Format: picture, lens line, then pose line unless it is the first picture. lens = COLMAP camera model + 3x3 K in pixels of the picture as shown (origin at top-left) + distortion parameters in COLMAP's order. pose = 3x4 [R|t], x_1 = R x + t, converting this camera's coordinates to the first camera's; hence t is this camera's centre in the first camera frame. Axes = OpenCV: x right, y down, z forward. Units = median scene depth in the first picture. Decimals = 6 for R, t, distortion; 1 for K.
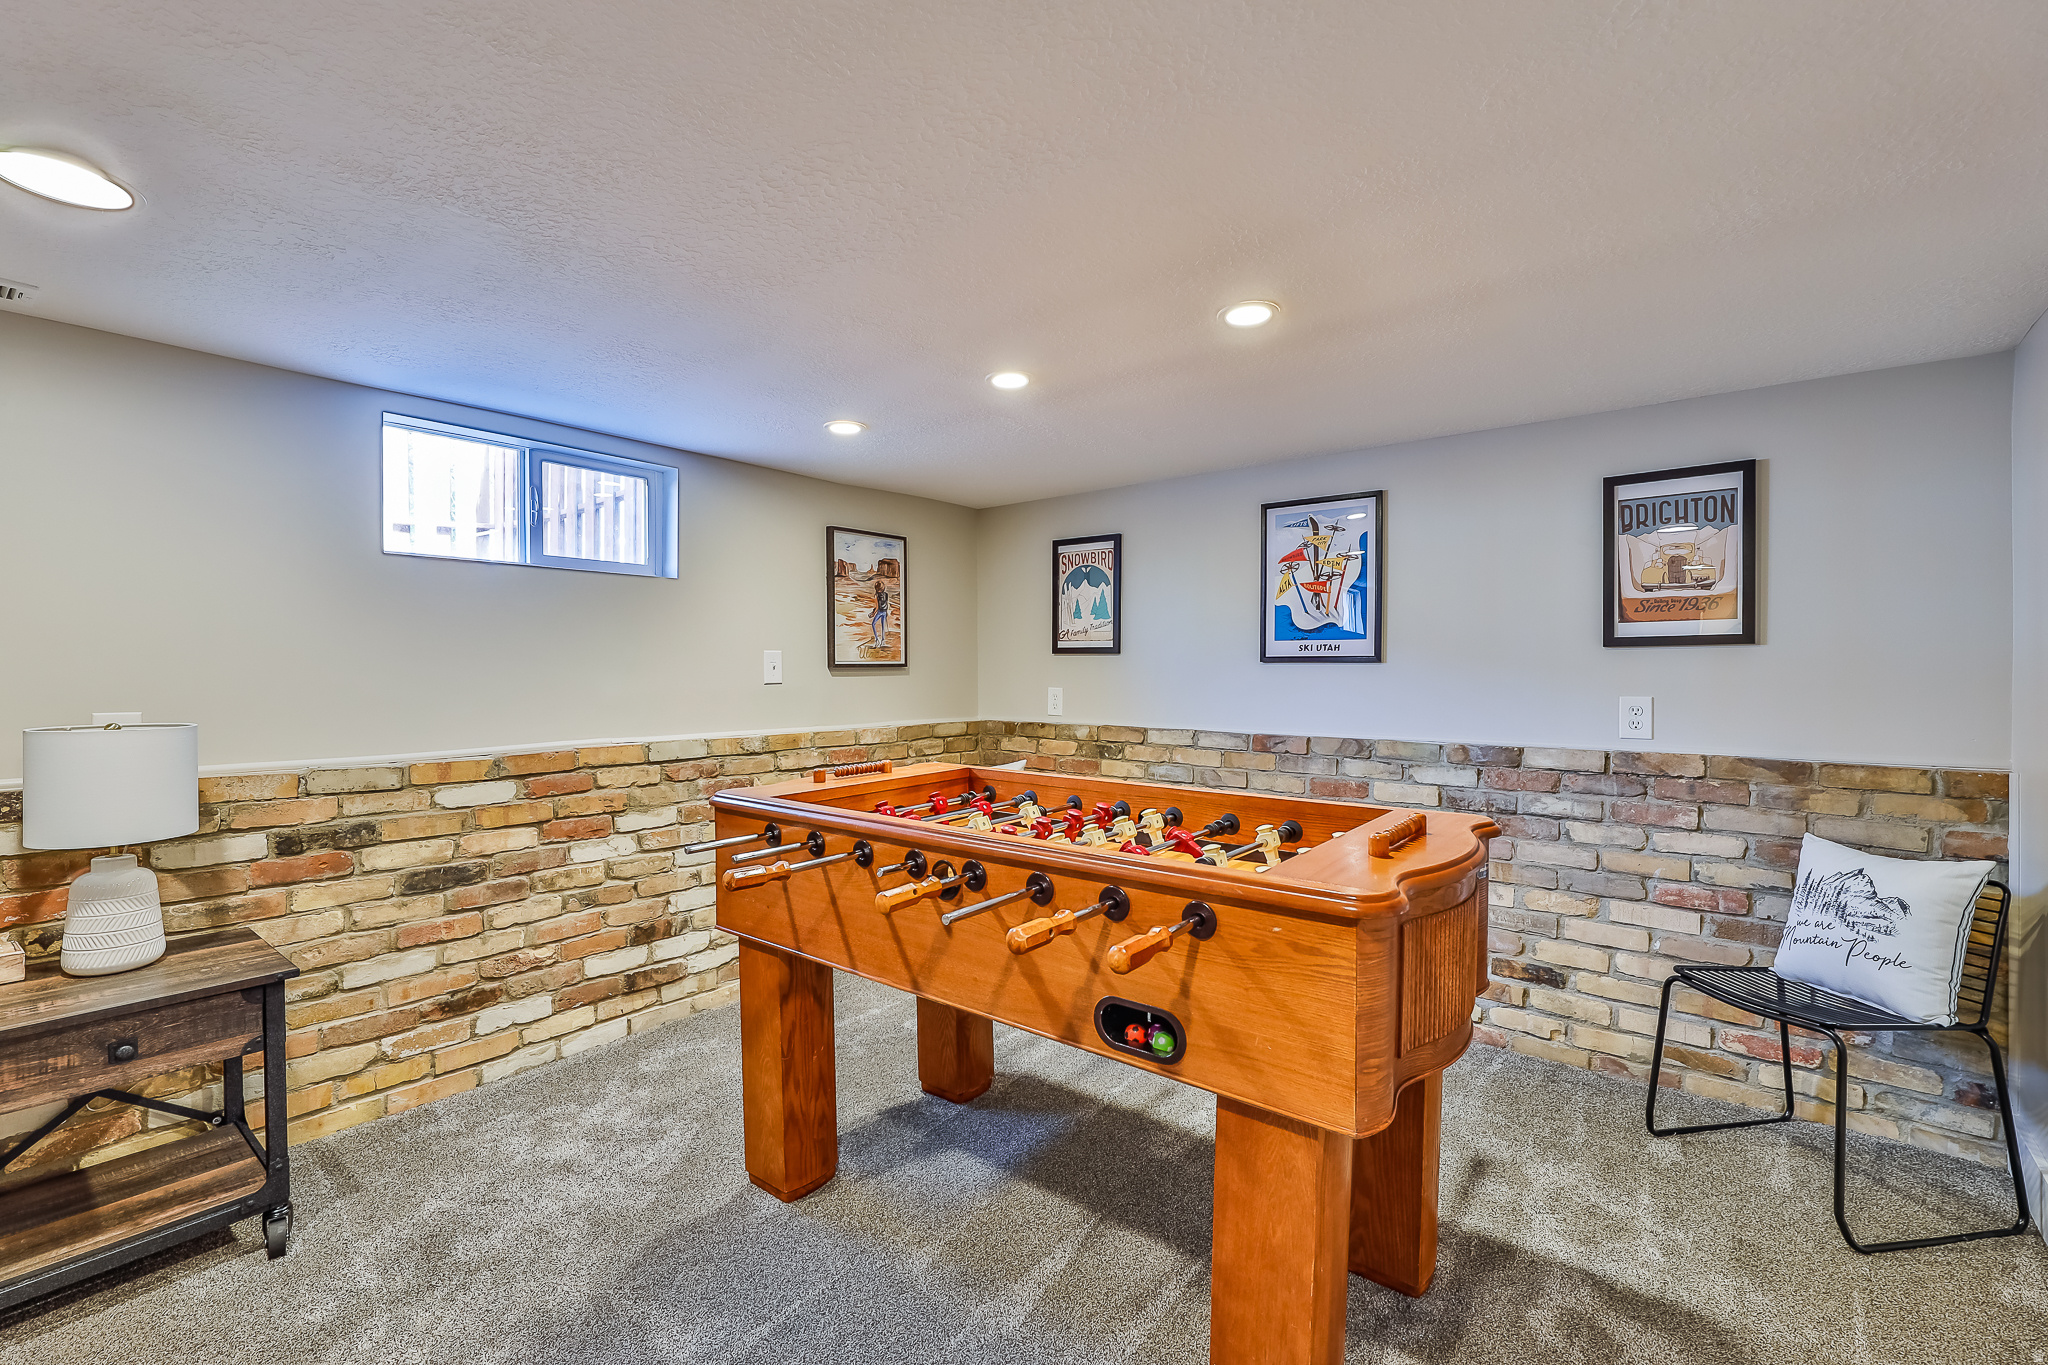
lens RADIAL K [[870.1, 0, 976.7], [0, 870.1, 683.3], [0, 0, 1]] dist [-0.009598, 0.001199]
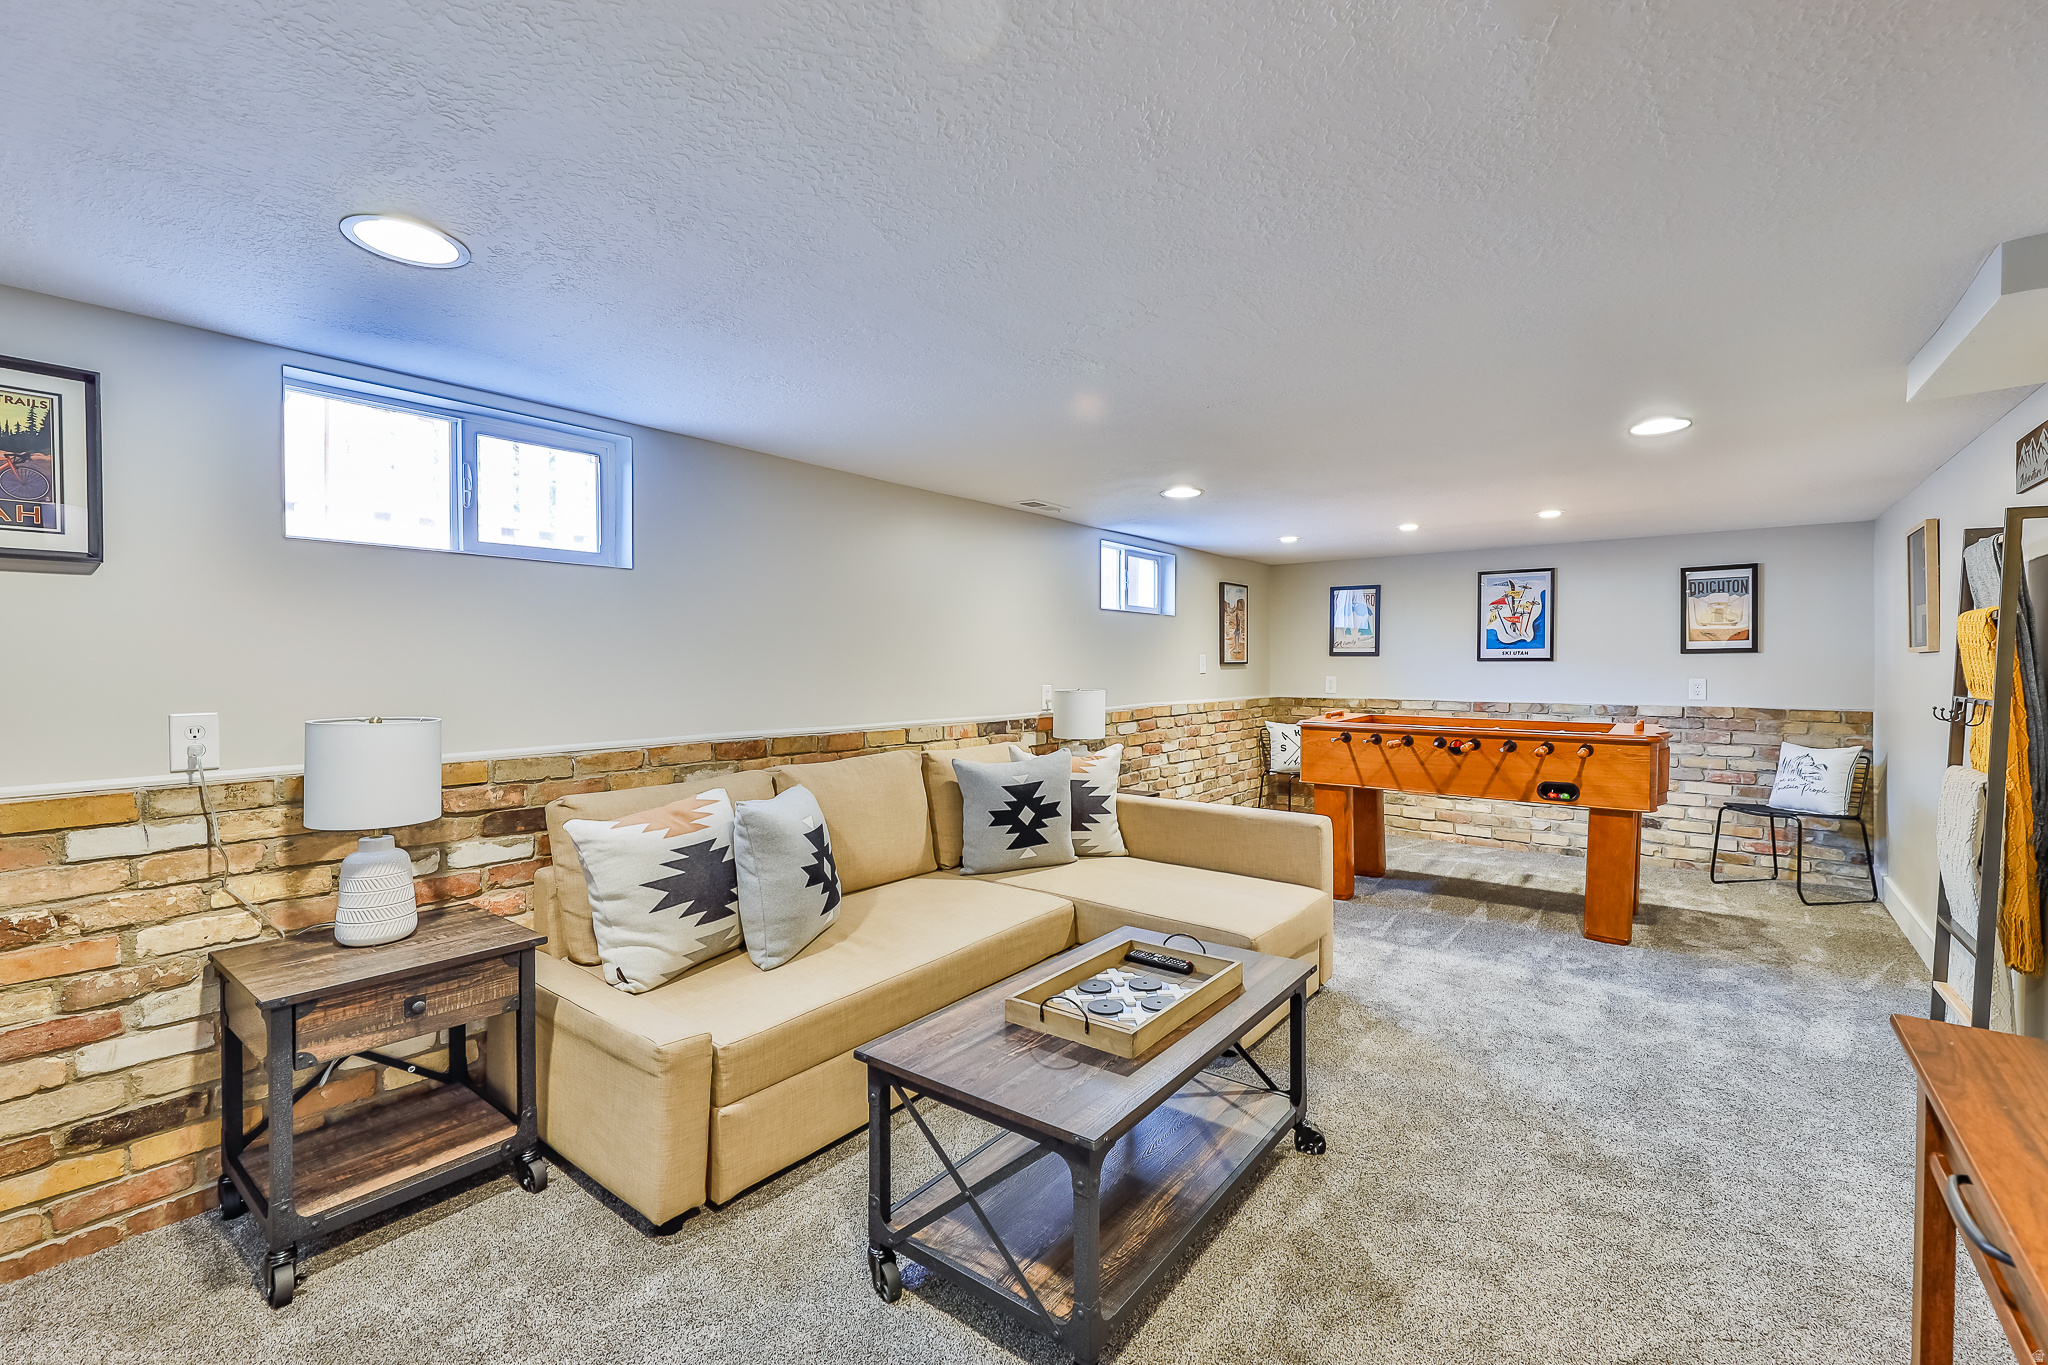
lens RADIAL K [[897.6, 0, 958.4], [0, 897.6, 677.6], [0, 0, 1]] dist [-0.001641, 0.001009]
pose [[0.999576, -0.000304, 0.029111, -1.002964], [0.000315, 1.000000, -0.000388, 0.012231], [-0.029110, 0.000397, 0.999576, -1.017342]]
